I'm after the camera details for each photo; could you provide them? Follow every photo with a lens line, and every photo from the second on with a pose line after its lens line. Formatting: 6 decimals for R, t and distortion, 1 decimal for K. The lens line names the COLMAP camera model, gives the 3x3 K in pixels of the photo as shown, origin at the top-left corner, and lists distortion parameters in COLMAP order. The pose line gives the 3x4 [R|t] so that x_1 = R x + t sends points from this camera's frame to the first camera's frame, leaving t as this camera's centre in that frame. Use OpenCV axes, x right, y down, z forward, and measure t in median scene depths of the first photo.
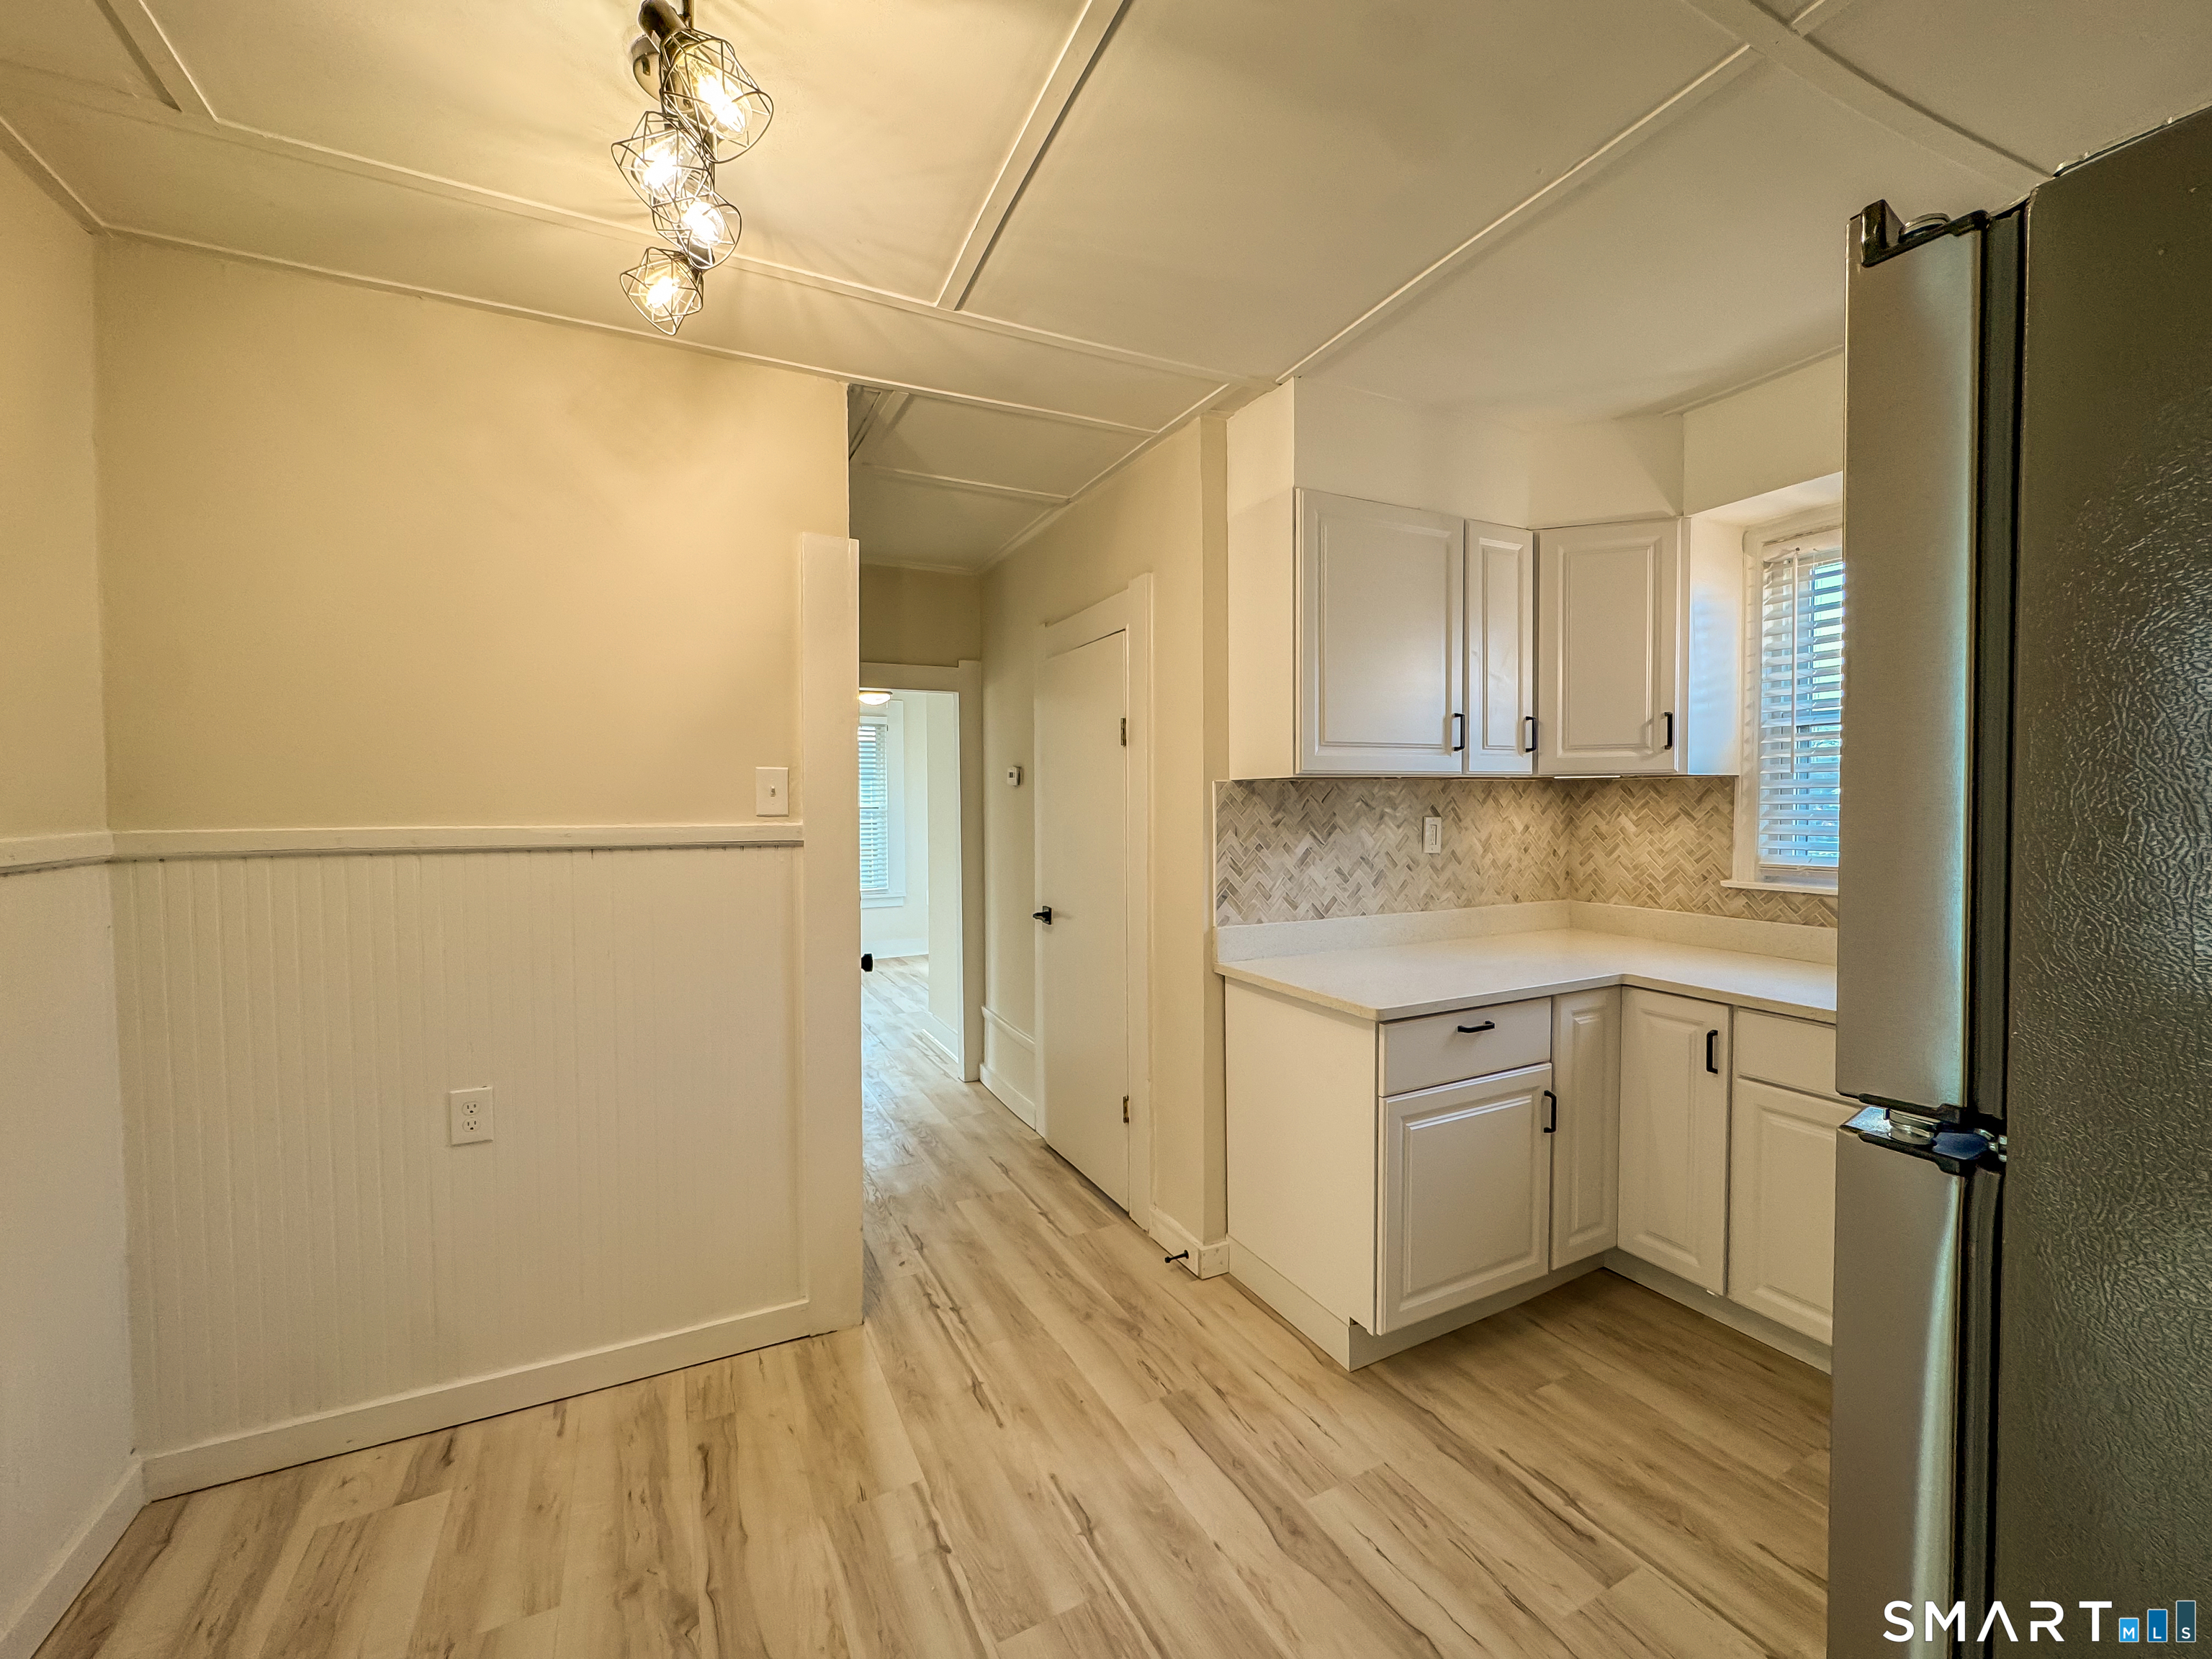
lens RADIAL K [[880.4, 0, 1111.9], [0, 880.4, 830.2], [0, 0, 1]] dist [-0.003966, 0.000725]
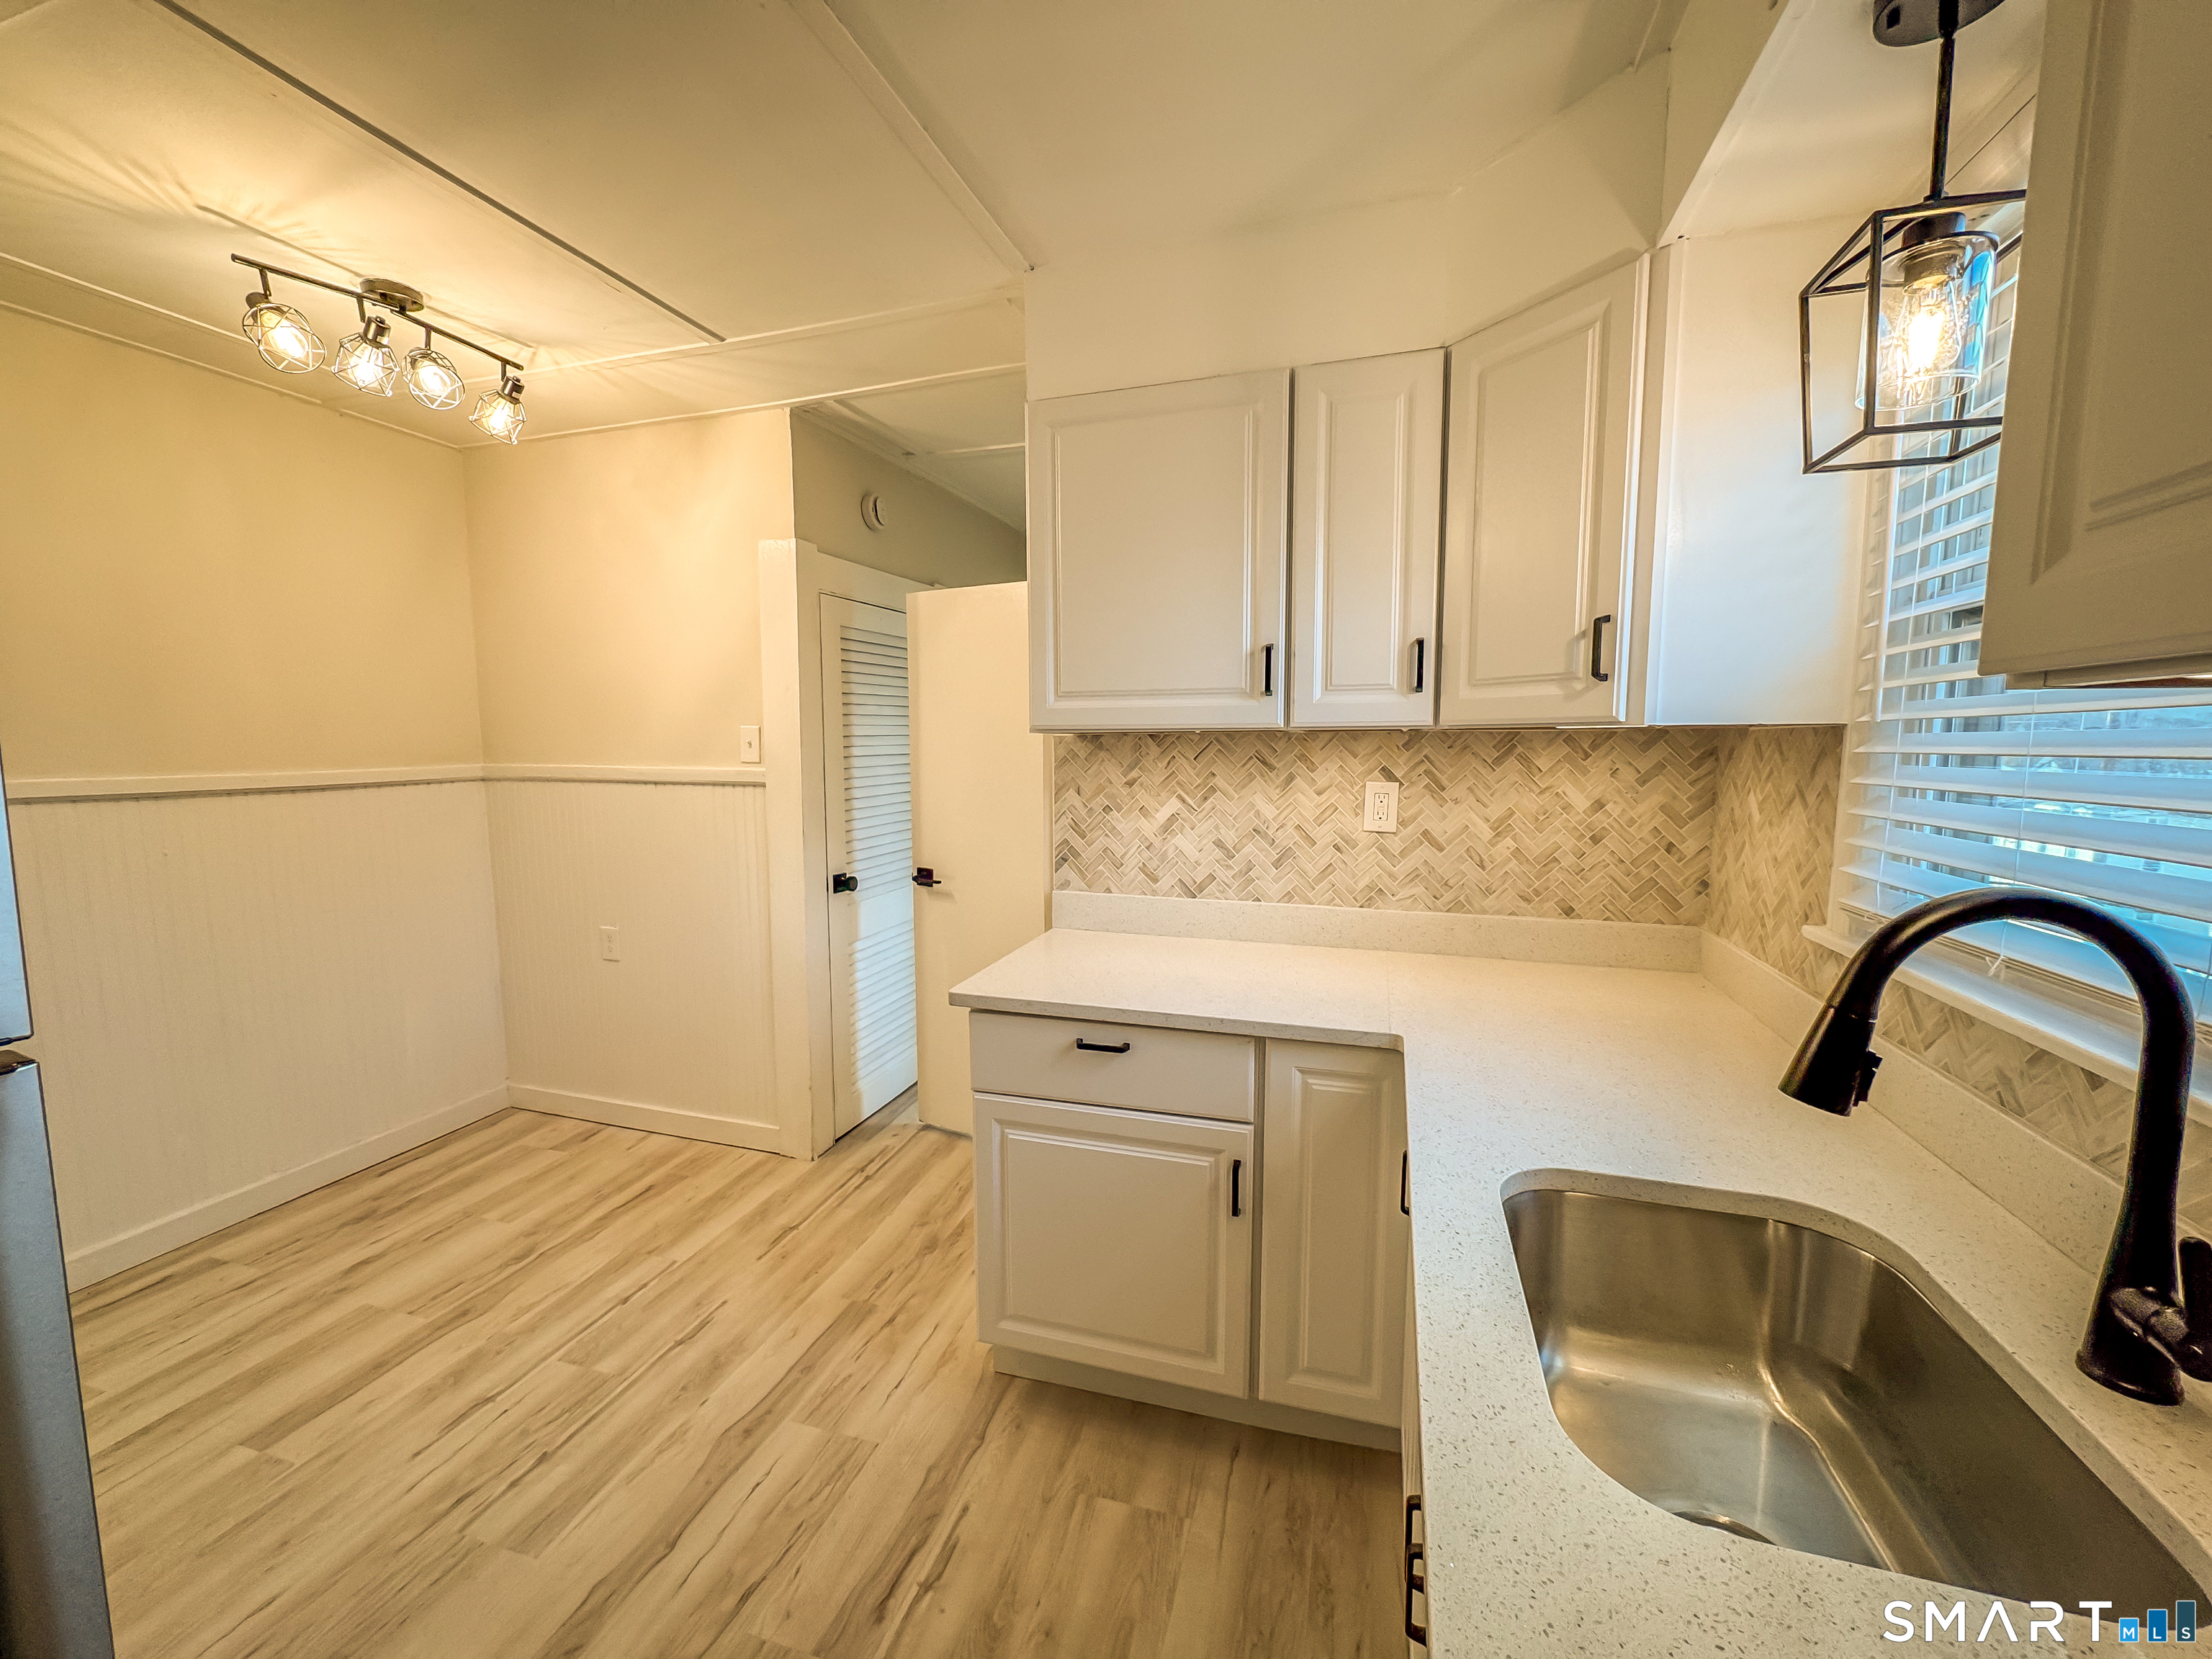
lens RADIAL K [[880.4, 0, 1107.6], [0, 880.4, 830.2], [0, 0, 1]] dist [-0.003966, 0.000725]
pose [[0.722748, 0.076509, -0.686864, 0.798340], [-0.025637, 0.996137, 0.083982, -0.034828], [0.690636, -0.043089, 0.721918, 0.357037]]
